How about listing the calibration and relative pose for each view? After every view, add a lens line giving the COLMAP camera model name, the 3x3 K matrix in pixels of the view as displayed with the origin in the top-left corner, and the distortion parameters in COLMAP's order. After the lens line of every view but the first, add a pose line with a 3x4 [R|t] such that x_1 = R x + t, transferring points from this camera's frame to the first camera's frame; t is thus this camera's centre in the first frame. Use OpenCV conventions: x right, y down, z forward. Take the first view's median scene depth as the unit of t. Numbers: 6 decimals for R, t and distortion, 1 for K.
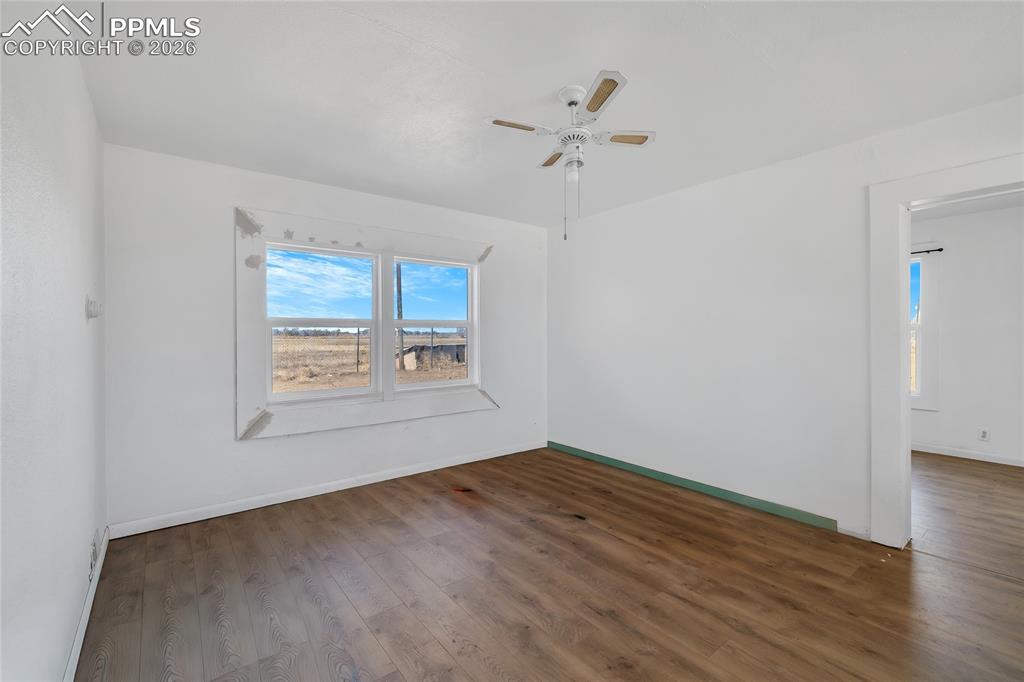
lens RADIAL K [[435.9, 0, 508.9], [0, 435.9, 335.4], [0, 0, 1]] dist [0.000360, 0.000318]
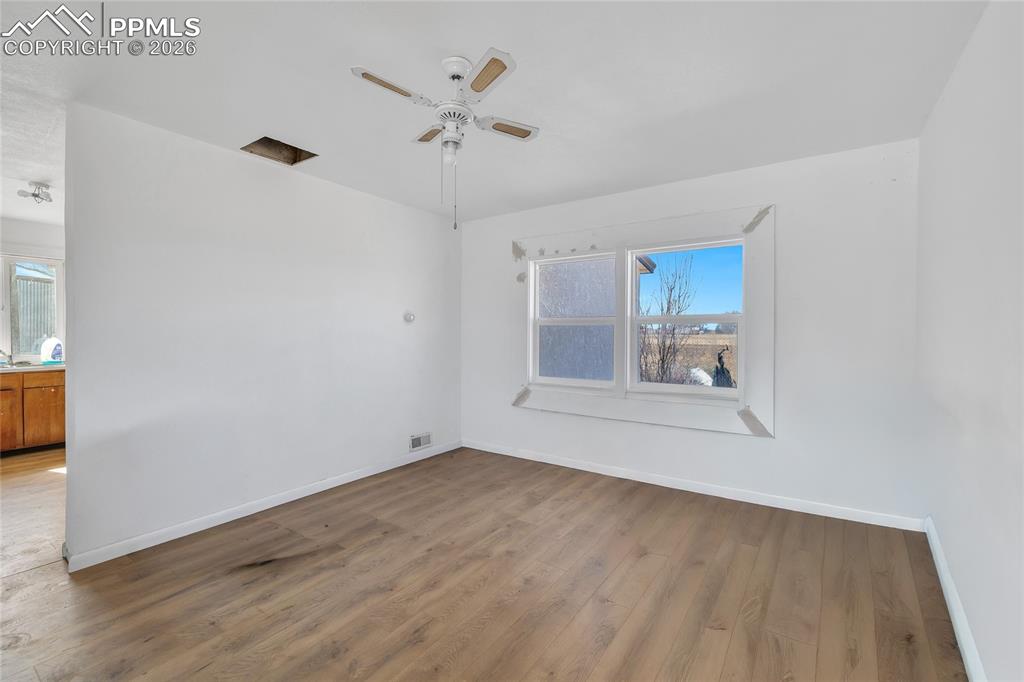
lens RADIAL K [[430.7, 0, 512.4], [0, 430.7, 337.0], [0, 0, 1]] dist [-0.001645, -0.000311]
pose [[0.307592, 0.016262, -0.951379, 0.704564], [-0.007637, 0.999864, 0.014622, -0.002425], [0.951488, 0.002768, 0.307675, 0.565671]]
